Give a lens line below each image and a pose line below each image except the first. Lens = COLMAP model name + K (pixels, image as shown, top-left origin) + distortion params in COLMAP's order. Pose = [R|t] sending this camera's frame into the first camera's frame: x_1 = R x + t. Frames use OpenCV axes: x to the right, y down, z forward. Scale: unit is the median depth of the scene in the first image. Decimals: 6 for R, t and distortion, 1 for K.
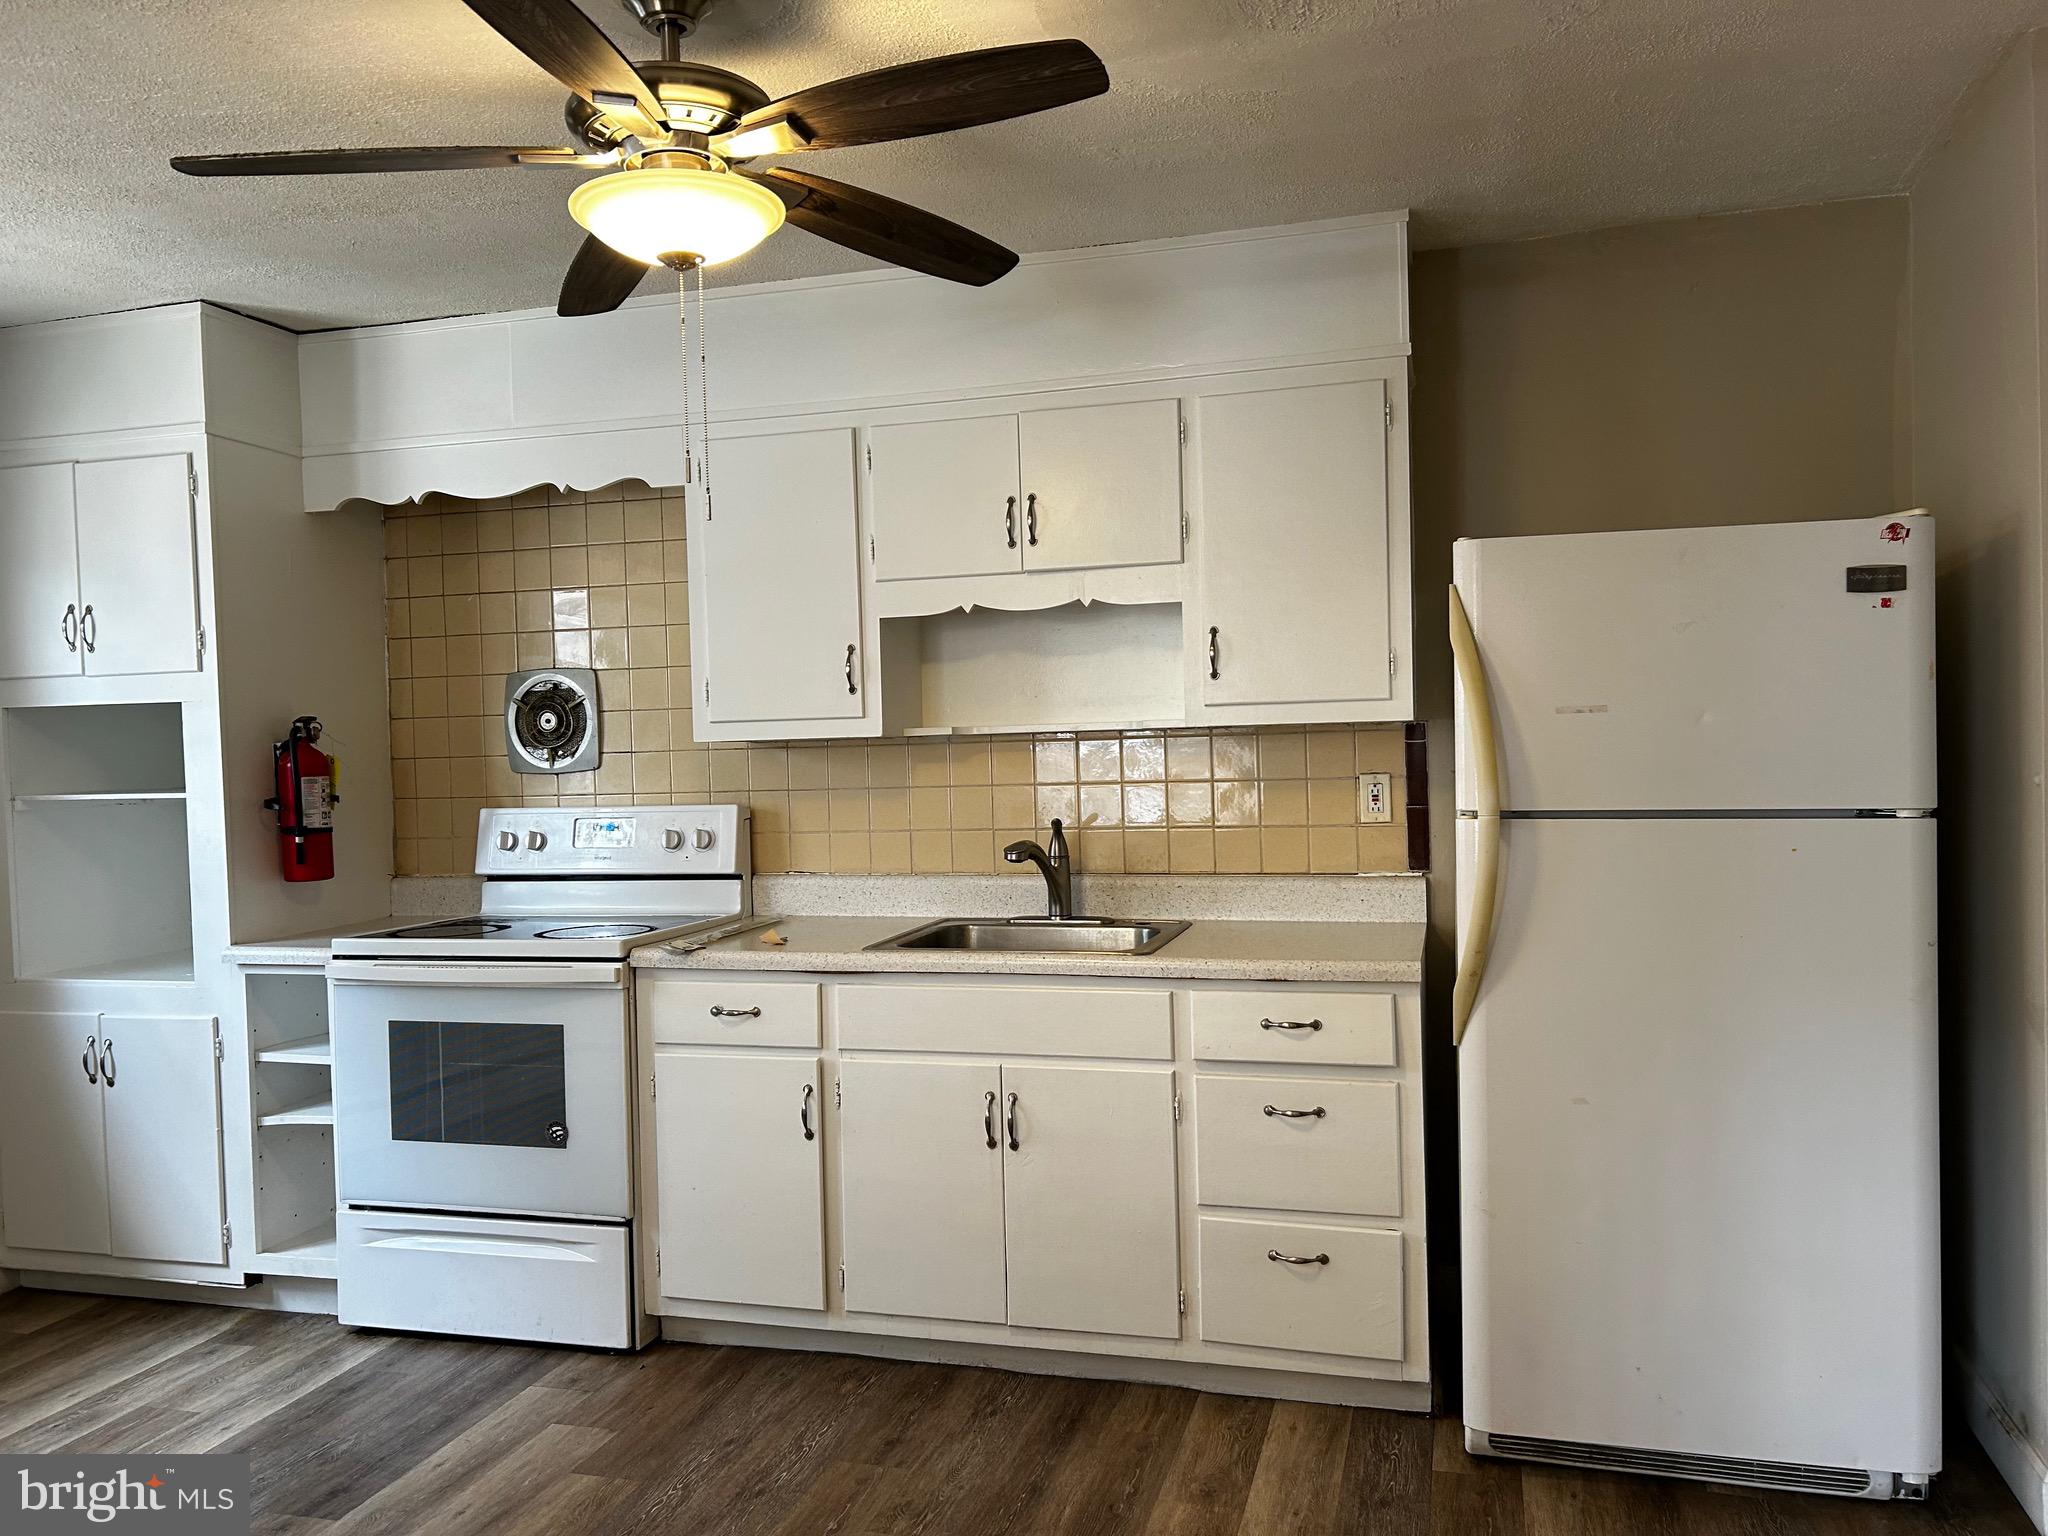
lens RADIAL K [[1546.6, 0, 1029.1], [0, 1546.6, 775.7], [0, 0, 1]] dist [0.061544, -0.069819]
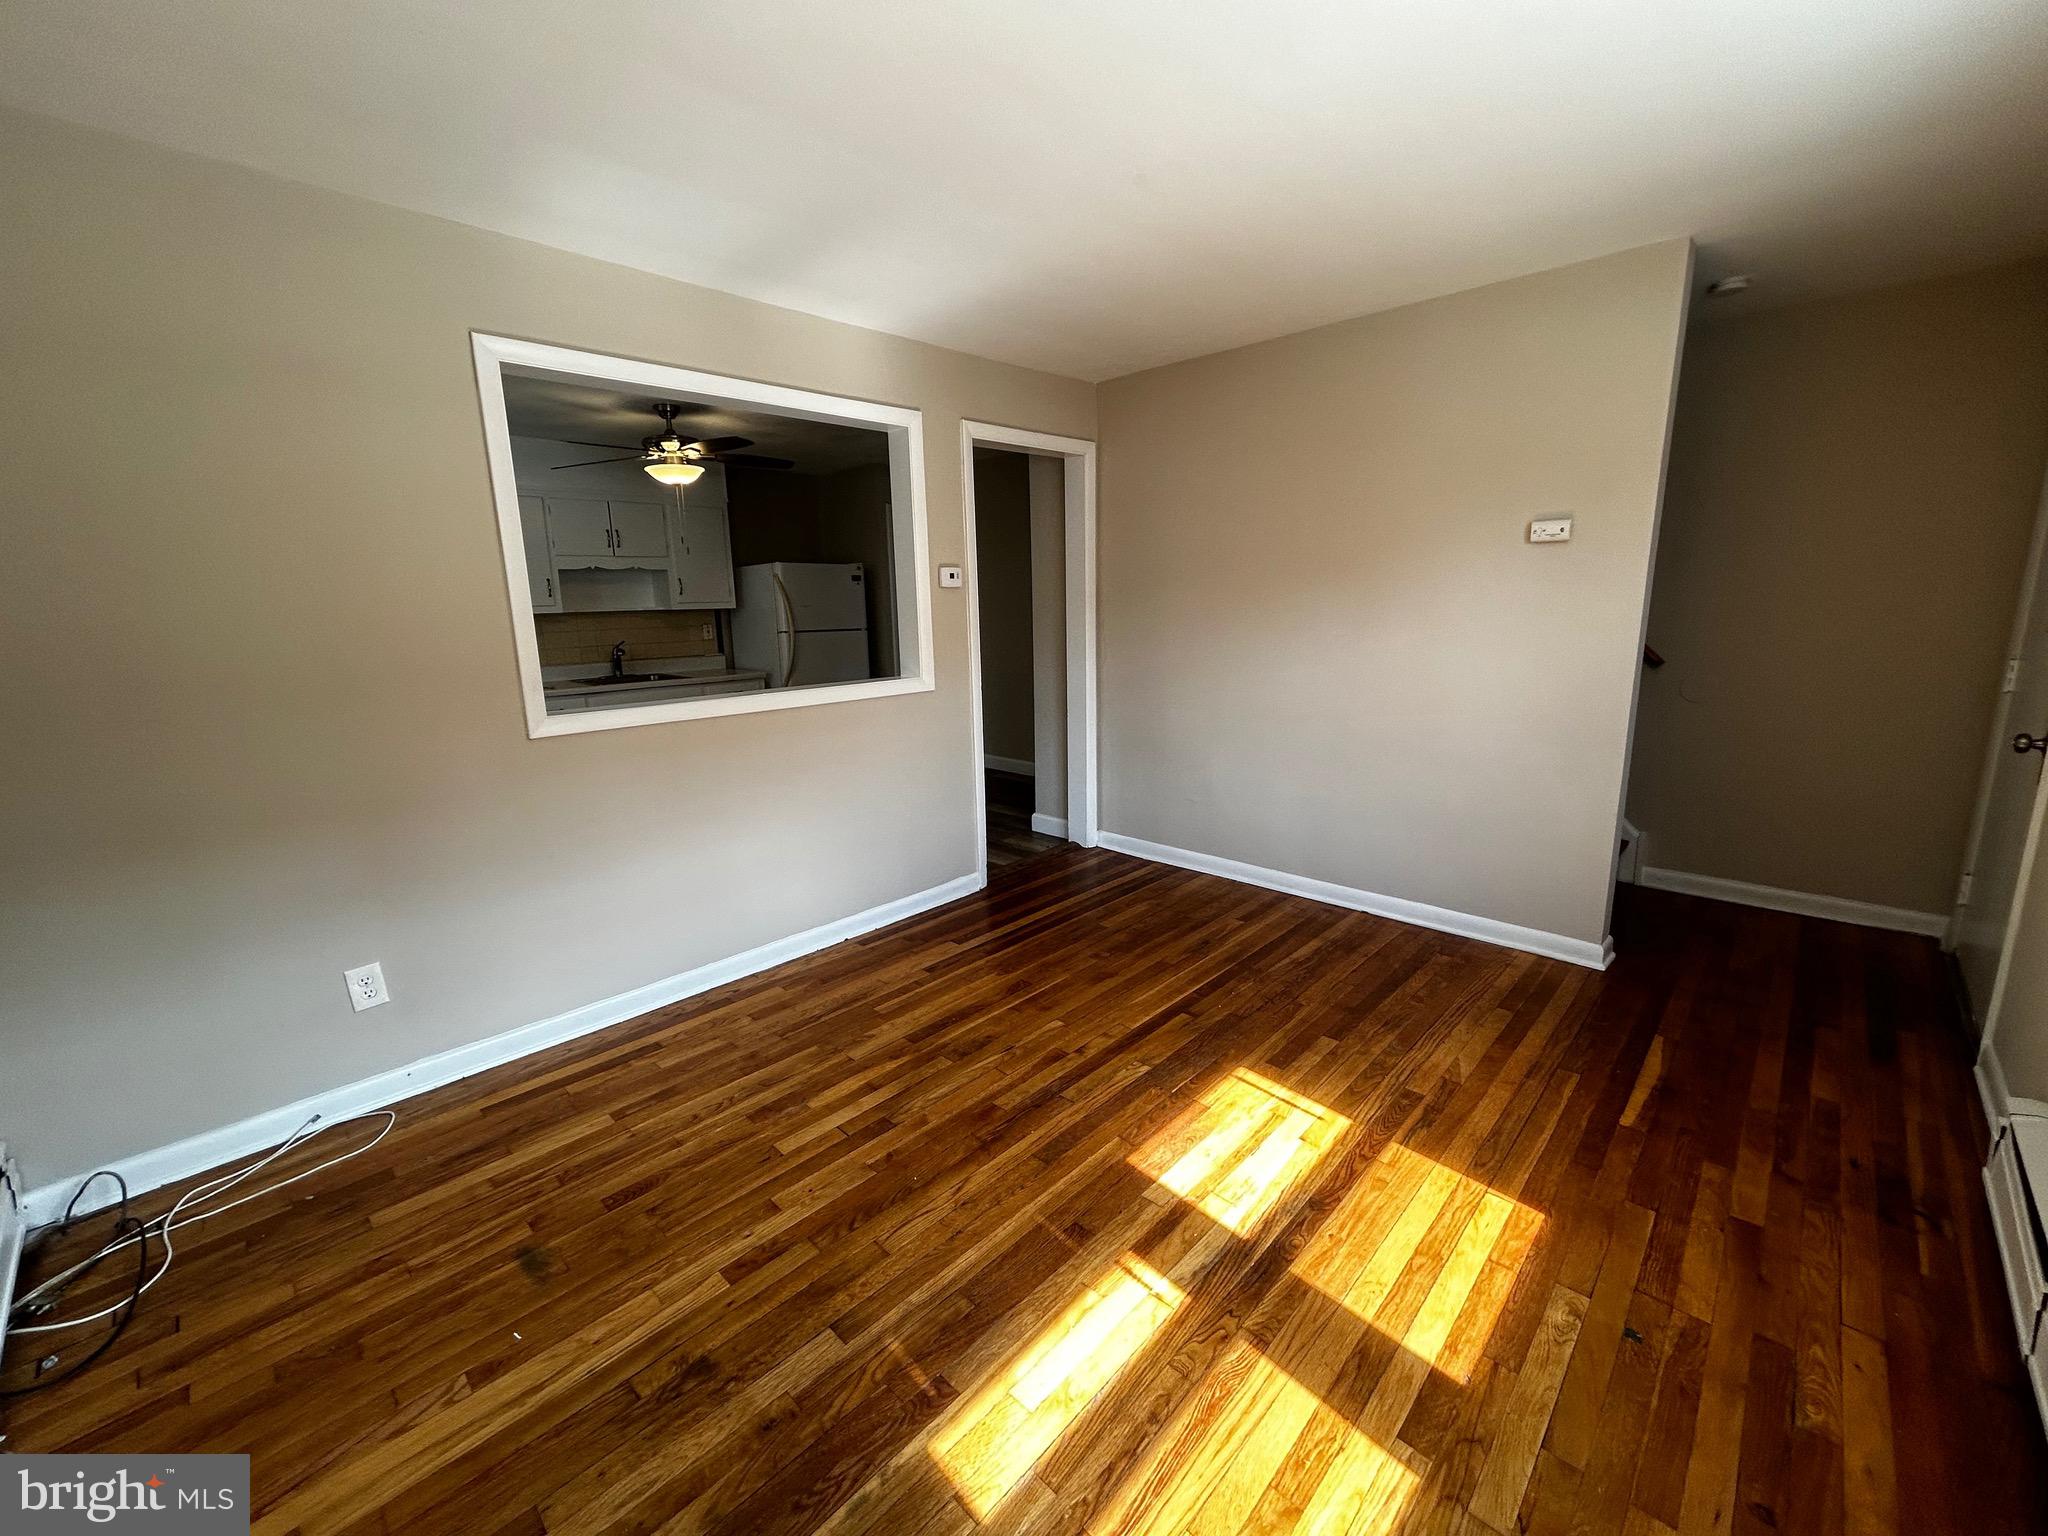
lens RADIAL K [[834.9, 0, 1023.6], [0, 834.9, 768.8], [0, 0, 1]] dist [-0.003141, -0.000223]
pose [[0.471679, -0.159220, 0.867276, -1.091591], [0.028528, 0.985803, 0.165464, 0.027335], [-0.881309, -0.053305, 0.469524, -0.468409]]
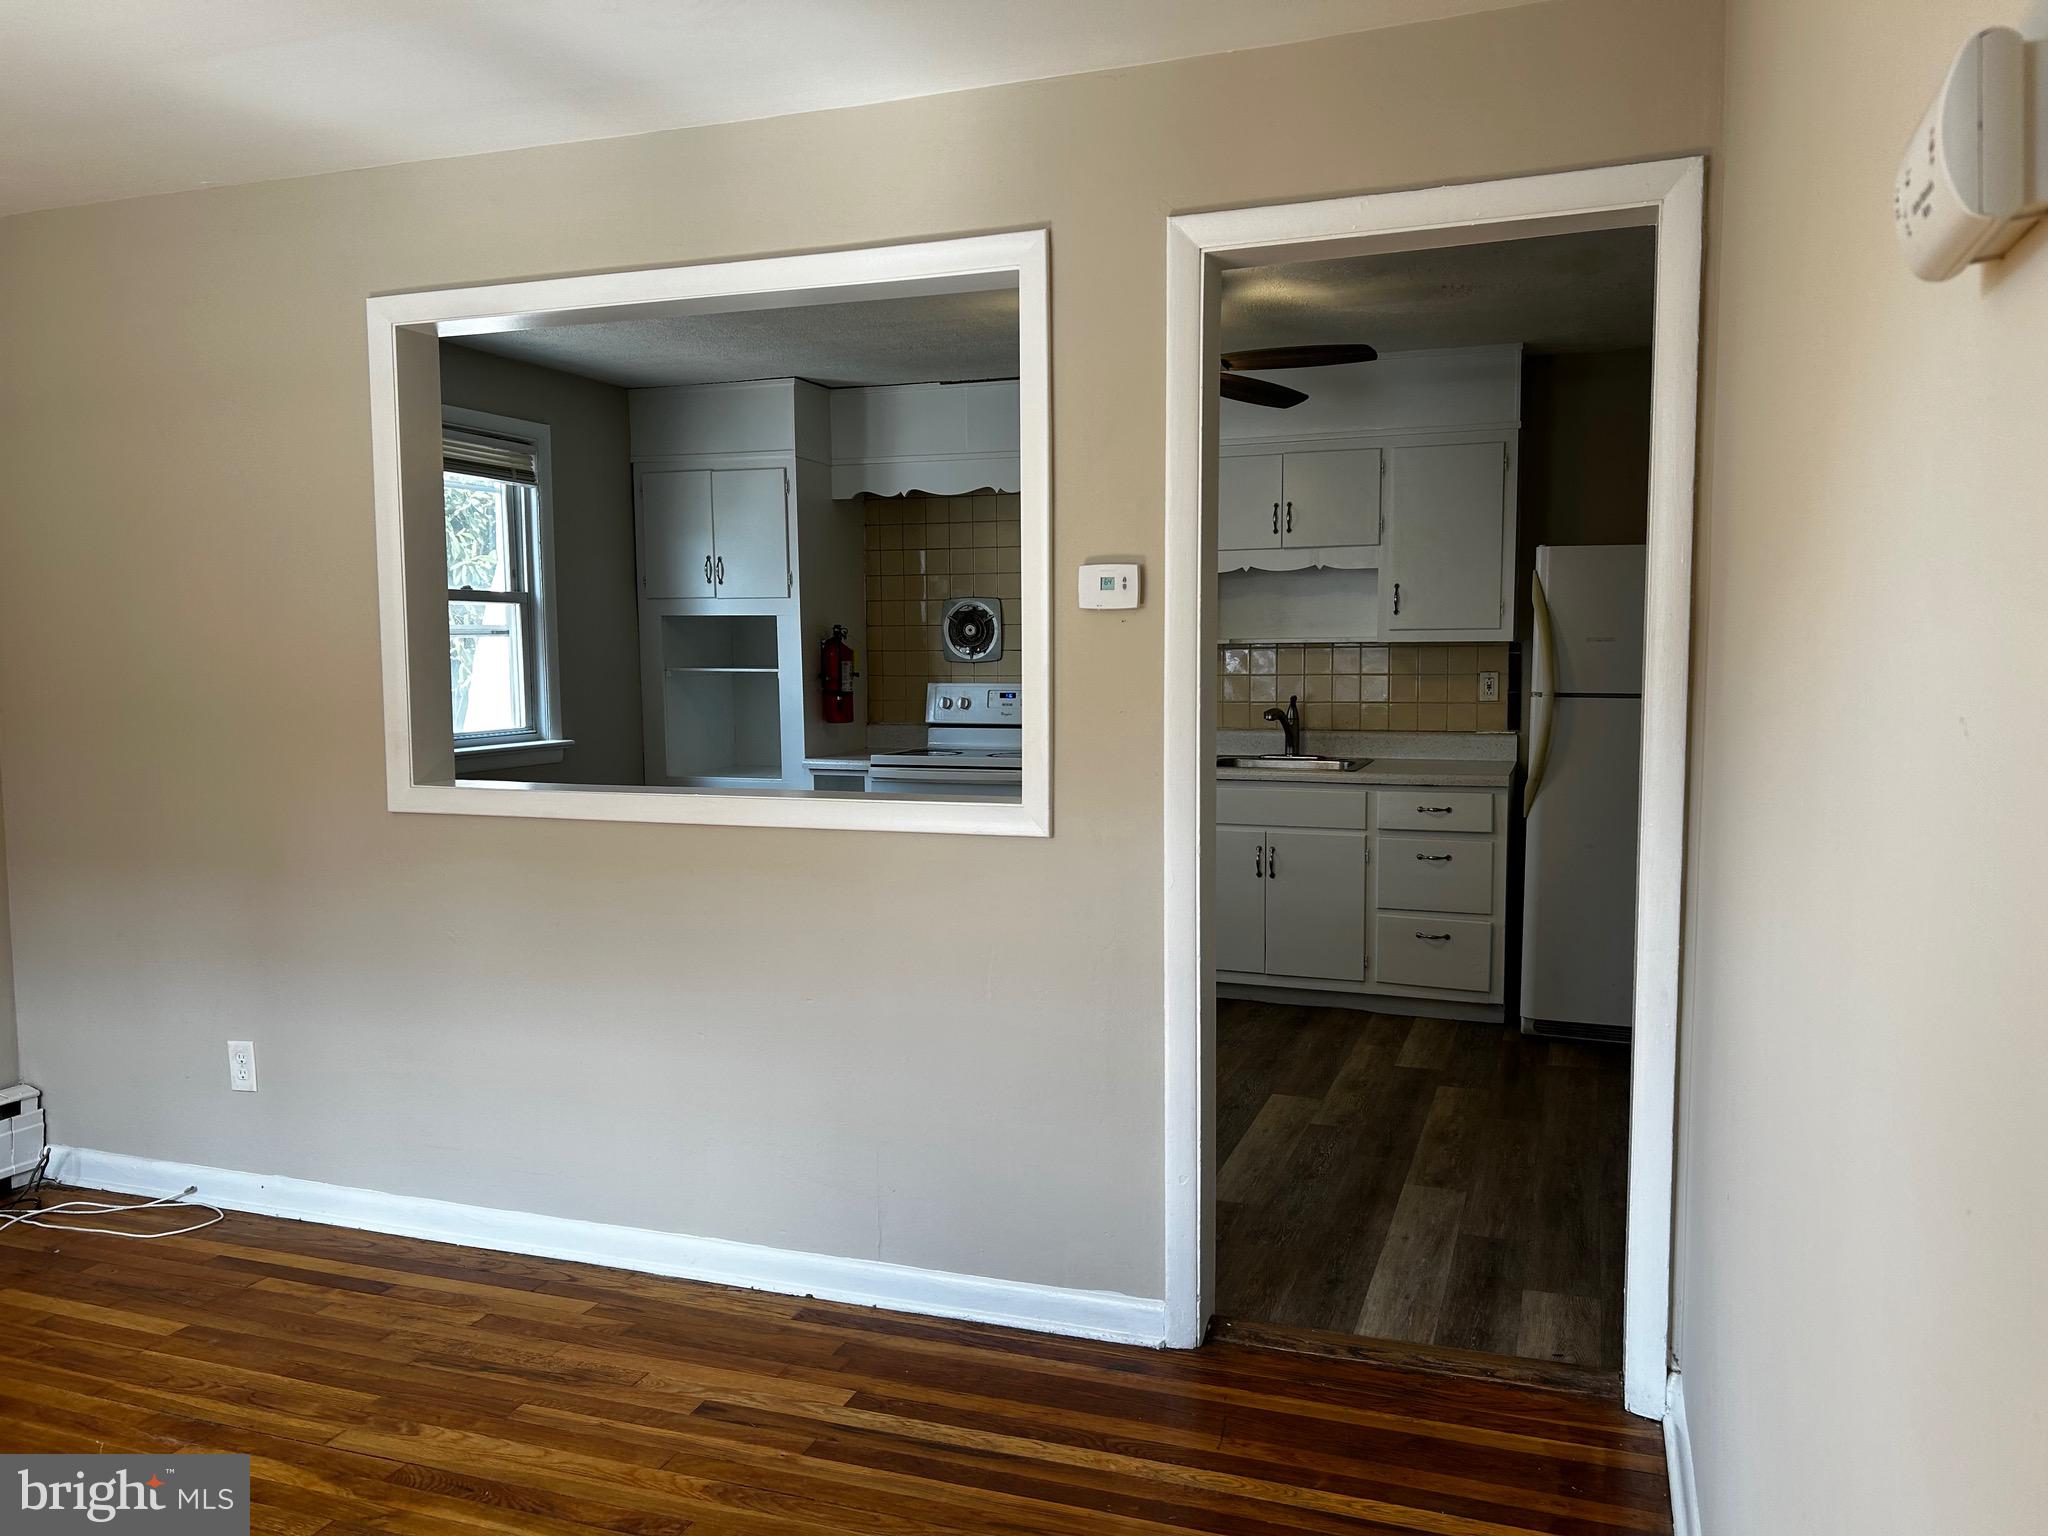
lens RADIAL K [[1546.6, 0, 1026.3], [0, 1546.6, 779.2], [0, 0, 1]] dist [0.061544, -0.069819]
pose [[0.996561, 0.027019, -0.078331, -0.144240], [-0.021517, 0.997298, 0.070245, 0.007035], [0.080017, -0.068318, 0.994450, -0.733288]]
